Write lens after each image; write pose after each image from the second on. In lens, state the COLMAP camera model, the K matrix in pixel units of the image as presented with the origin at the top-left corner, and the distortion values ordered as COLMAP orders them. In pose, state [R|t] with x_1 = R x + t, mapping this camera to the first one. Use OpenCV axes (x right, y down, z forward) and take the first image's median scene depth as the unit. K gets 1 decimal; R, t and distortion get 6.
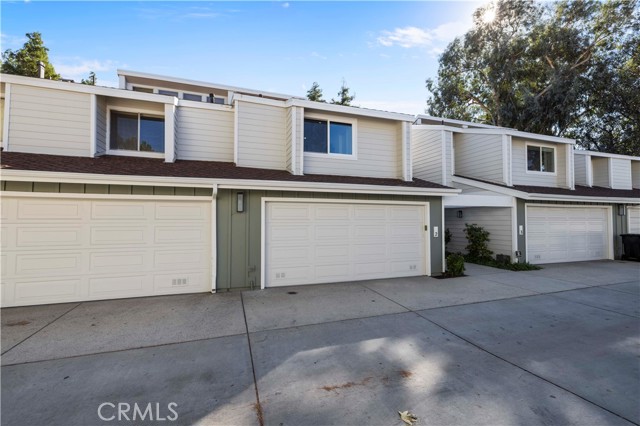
lens RADIAL K [[269.9, 0, 317.4], [0, 269.9, 212.1], [0, 0, 1]] dist [0.002364, 0.000893]
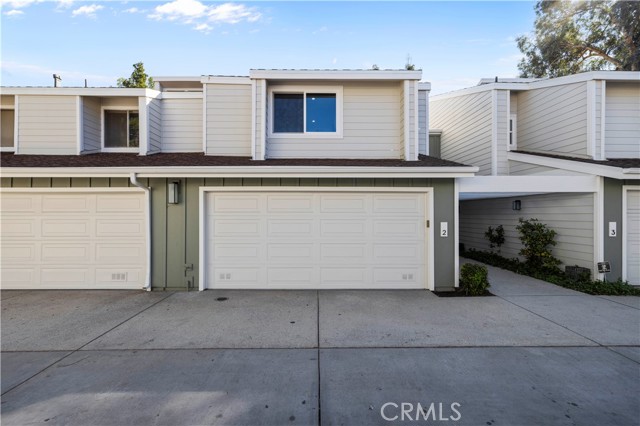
lens RADIAL K [[269.9, 0, 317.4], [0, 269.9, 212.1], [0, 0, 1]] dist [0.002364, 0.000893]
pose [[0.951520, -0.003406, -0.307567, 0.342922], [0.008652, 0.999839, 0.015695, 0.013446], [0.307465, -0.017595, 0.951397, 0.228687]]
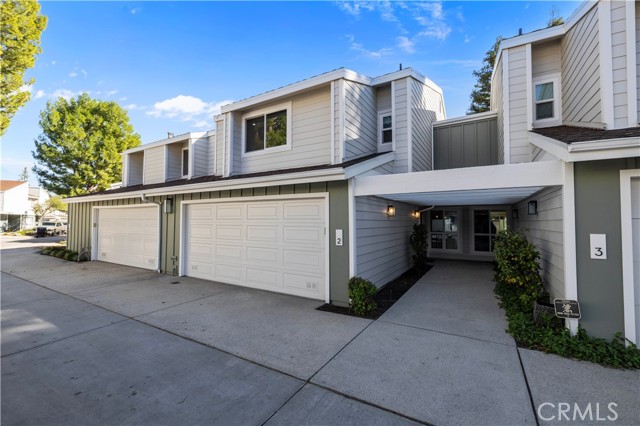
lens RADIAL K [[269.9, 0, 317.4], [0, 269.9, 212.1], [0, 0, 1]] dist [0.002364, 0.000893]
pose [[0.650633, -0.025367, -0.758969, 0.899281], [0.018100, 0.999676, -0.017896, 0.022900], [0.759177, -0.002094, 0.650881, 0.544108]]
